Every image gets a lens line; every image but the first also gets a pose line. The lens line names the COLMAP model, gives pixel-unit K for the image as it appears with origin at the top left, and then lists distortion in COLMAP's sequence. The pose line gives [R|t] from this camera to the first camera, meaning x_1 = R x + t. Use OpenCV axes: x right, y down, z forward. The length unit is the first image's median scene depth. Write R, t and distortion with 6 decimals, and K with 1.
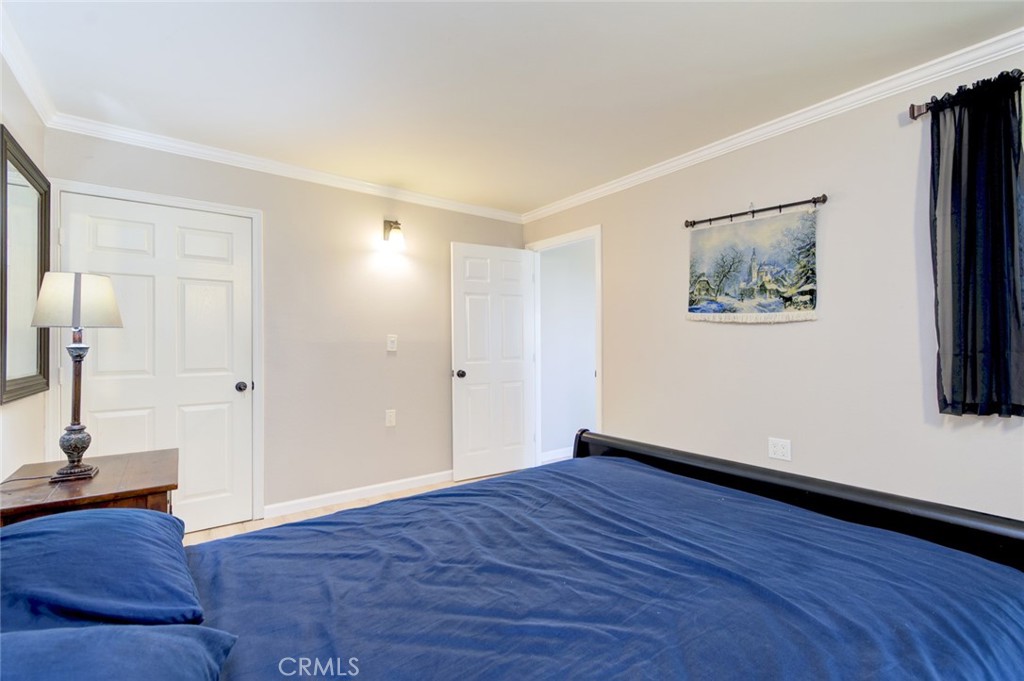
lens RADIAL K [[451.8, 0, 512.0], [0, 451.8, 340.5], [0, 0, 1]] dist [0.000451, -0.000032]
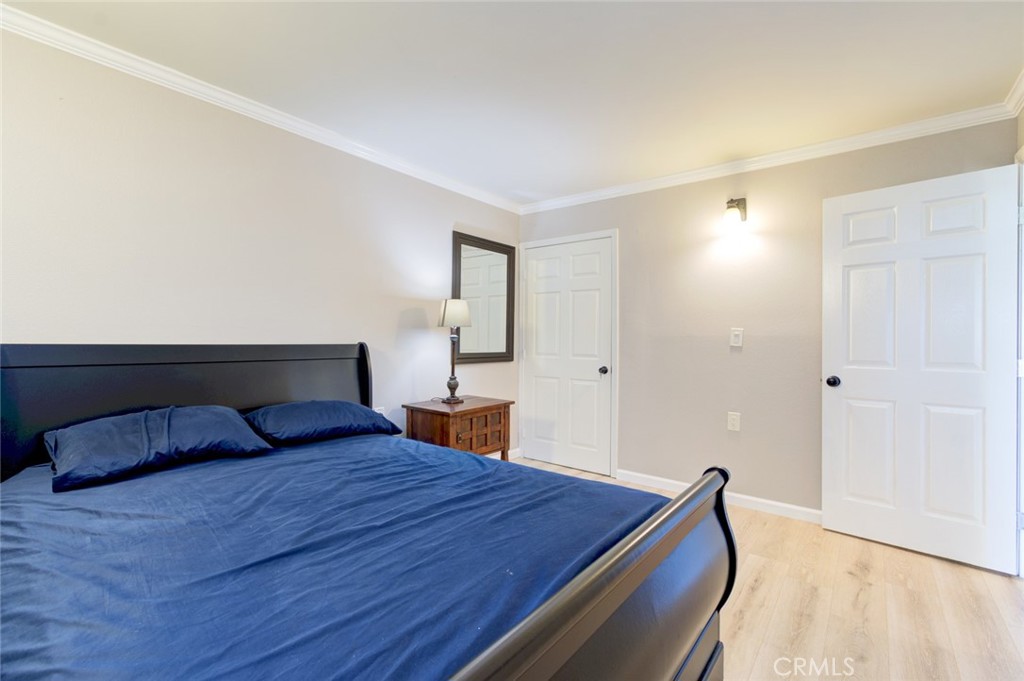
lens RADIAL K [[451.8, 0, 512.0], [0, 451.8, 340.5], [0, 0, 1]] dist [0.000451, -0.000032]
pose [[0.258535, 0.010378, -0.965946, 0.552381], [-0.003738, 0.999946, 0.009743, 0.005926], [0.965995, 0.001091, 0.258560, 0.401971]]
